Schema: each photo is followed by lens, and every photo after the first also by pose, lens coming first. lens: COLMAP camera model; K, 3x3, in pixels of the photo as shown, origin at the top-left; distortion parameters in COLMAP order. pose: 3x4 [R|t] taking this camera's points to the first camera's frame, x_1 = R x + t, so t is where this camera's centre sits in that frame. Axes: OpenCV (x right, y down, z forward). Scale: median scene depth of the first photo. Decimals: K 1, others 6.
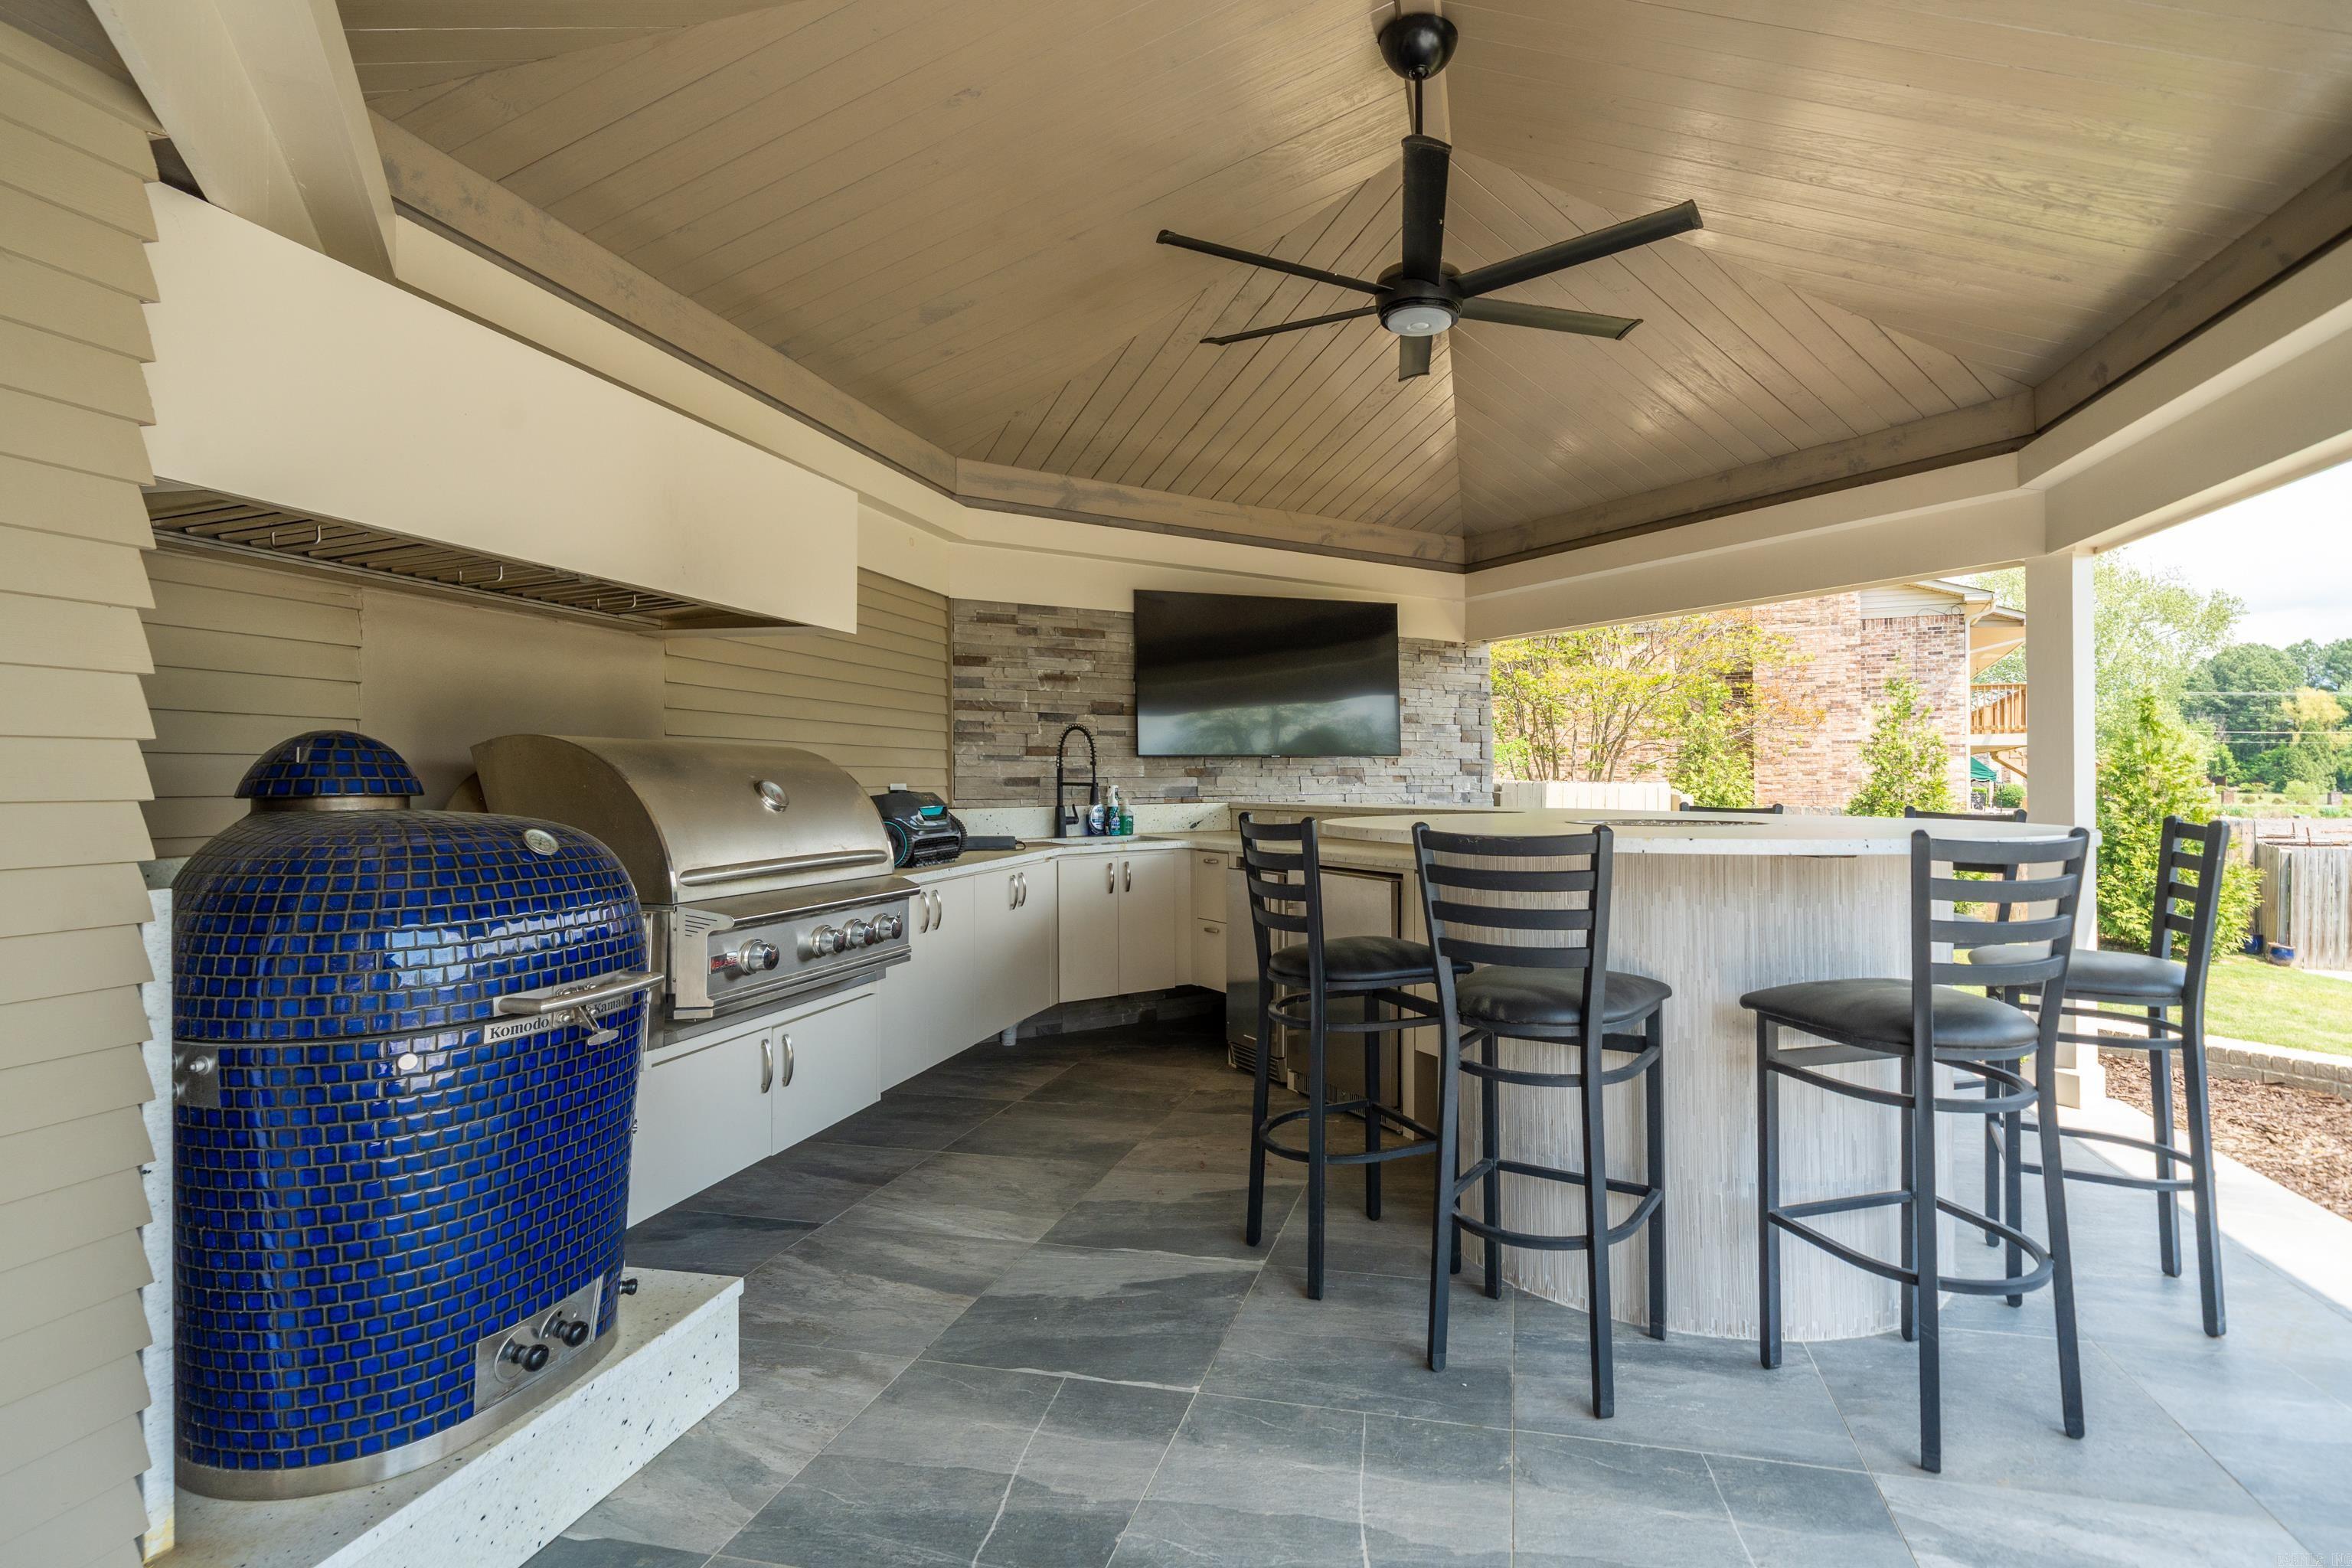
lens RADIAL K [[1148.1, 0, 1235.2], [0, 1148.1, 768.0], [0, 0, 1]] dist [-0.004466, 0.000494]
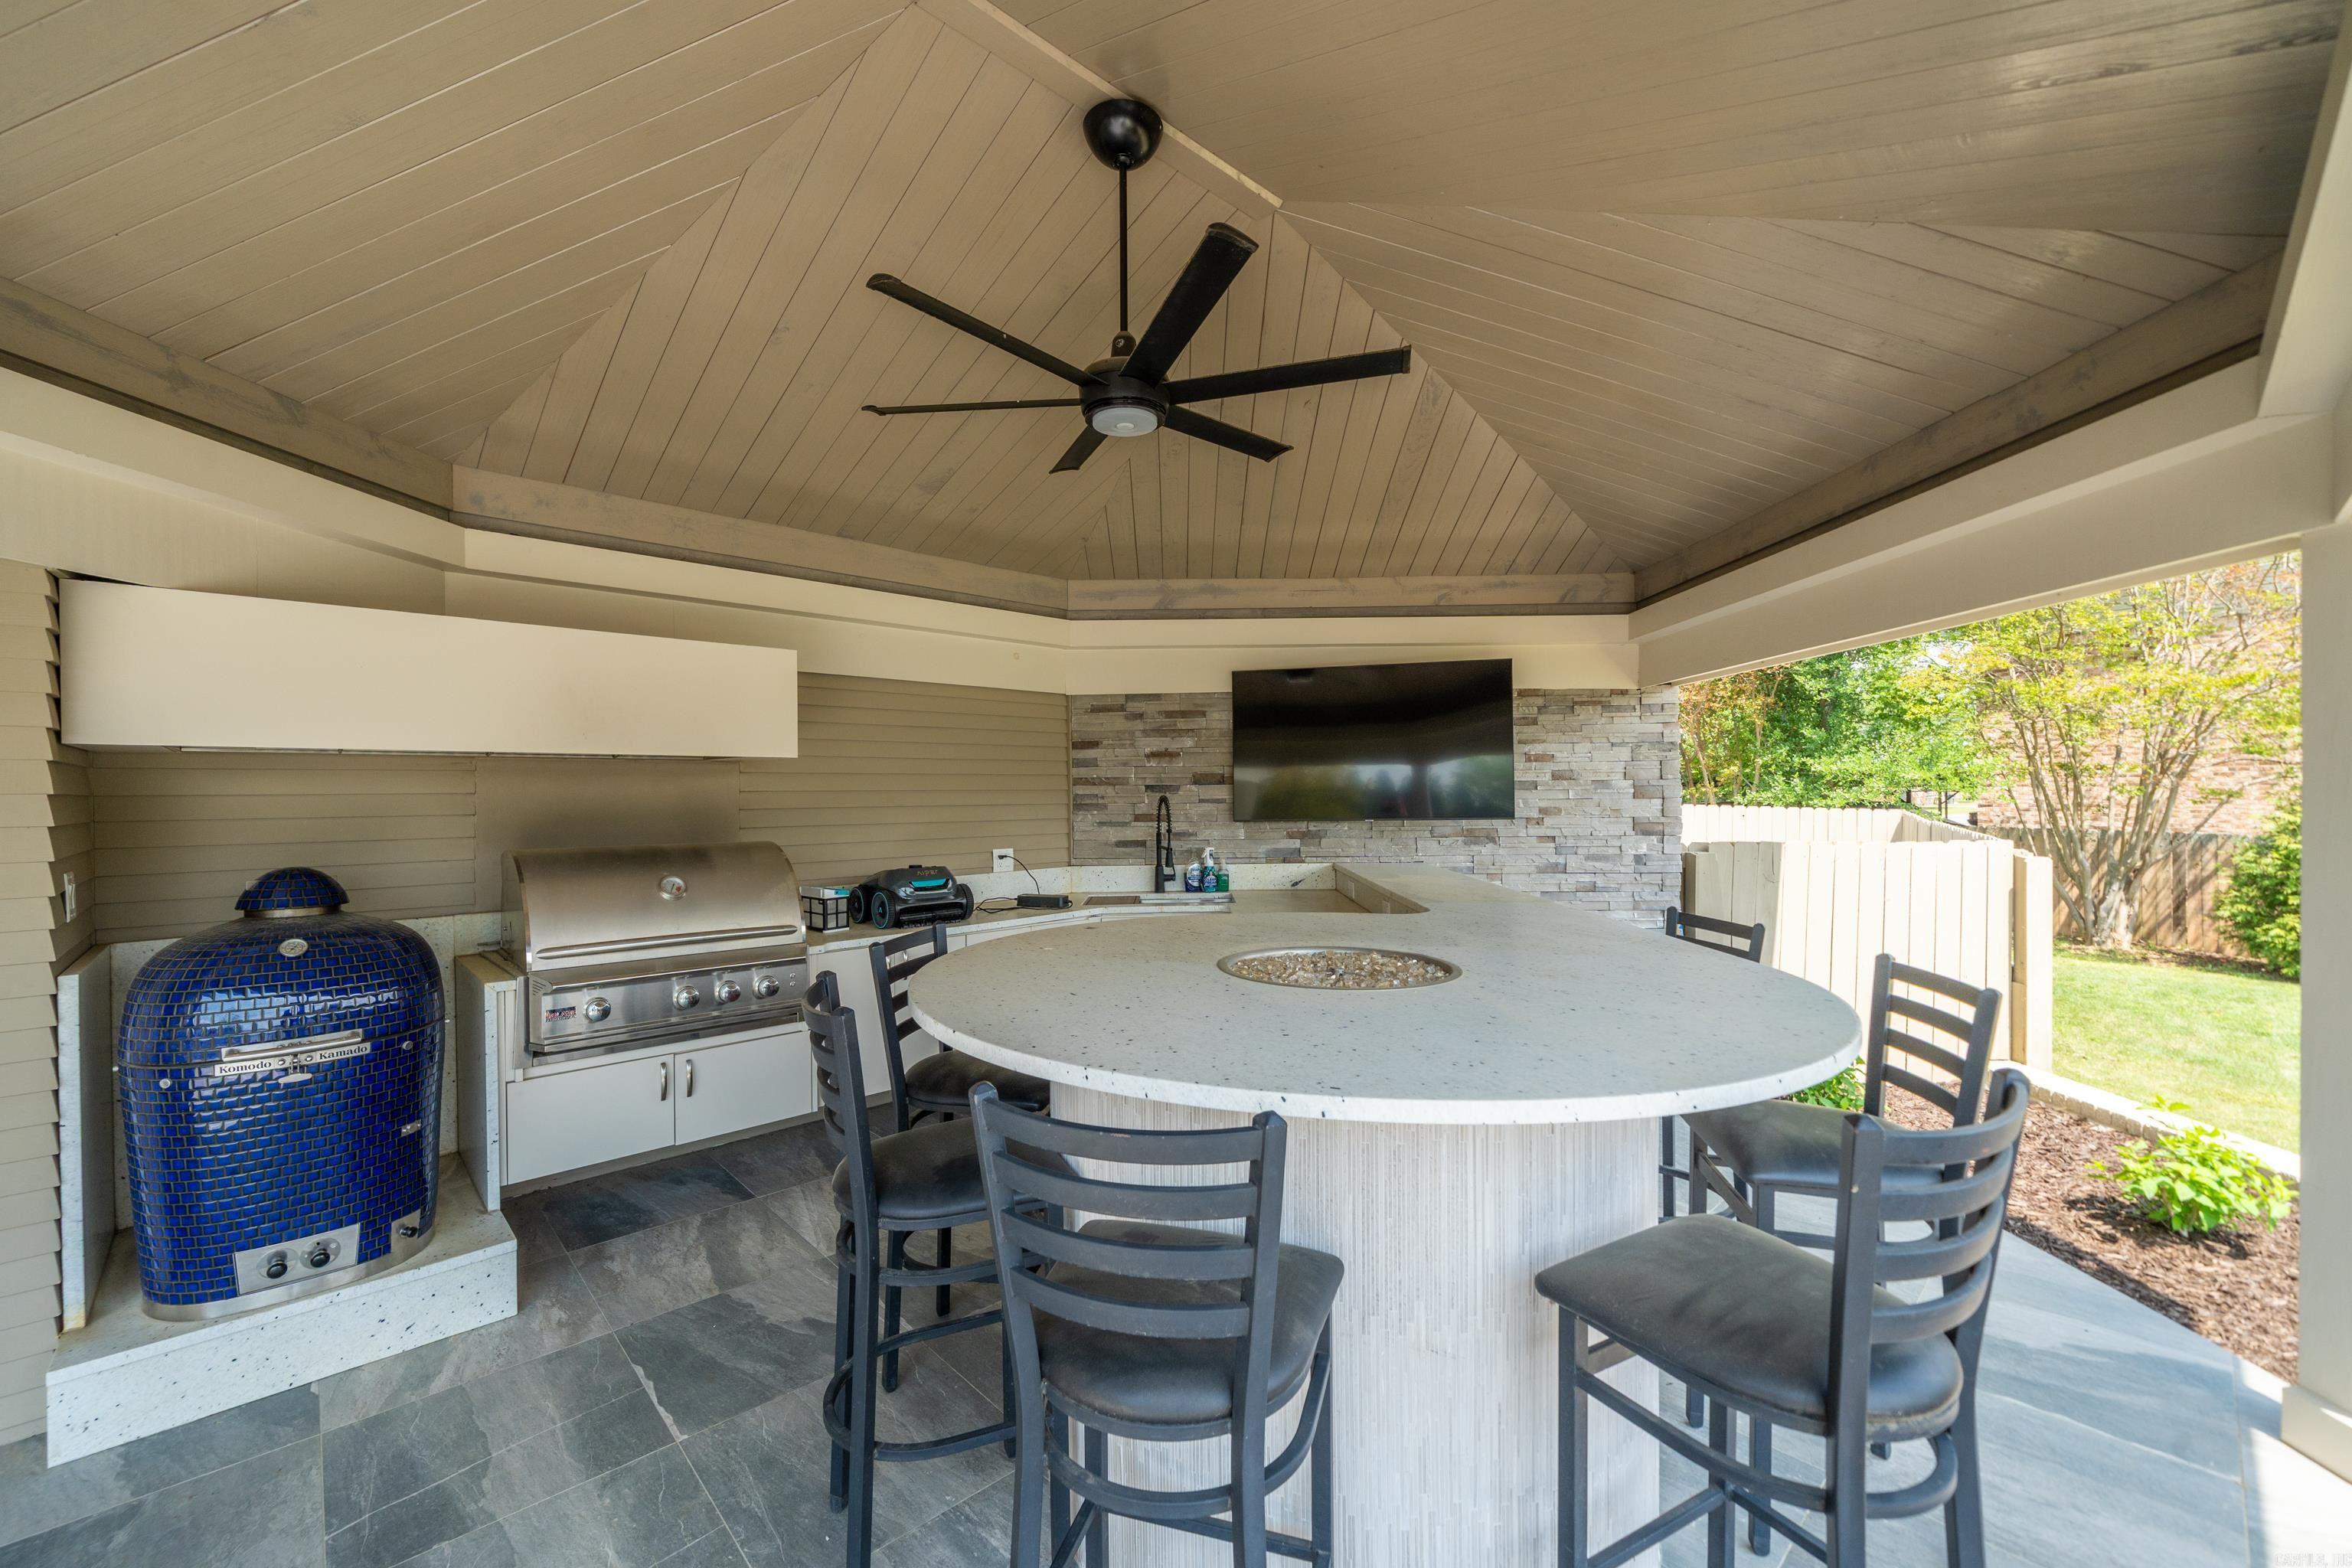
lens RADIAL K [[940.5, 0, 1184.8], [0, 940.5, 796.5], [0, 0, 1]] dist [-0.000878, -0.000857]
pose [[0.817859, 0.000499, -0.575418, 0.415721], [0.014253, 0.999675, 0.021124, -0.056157], [0.575242, -0.025478, 0.817587, 0.233671]]
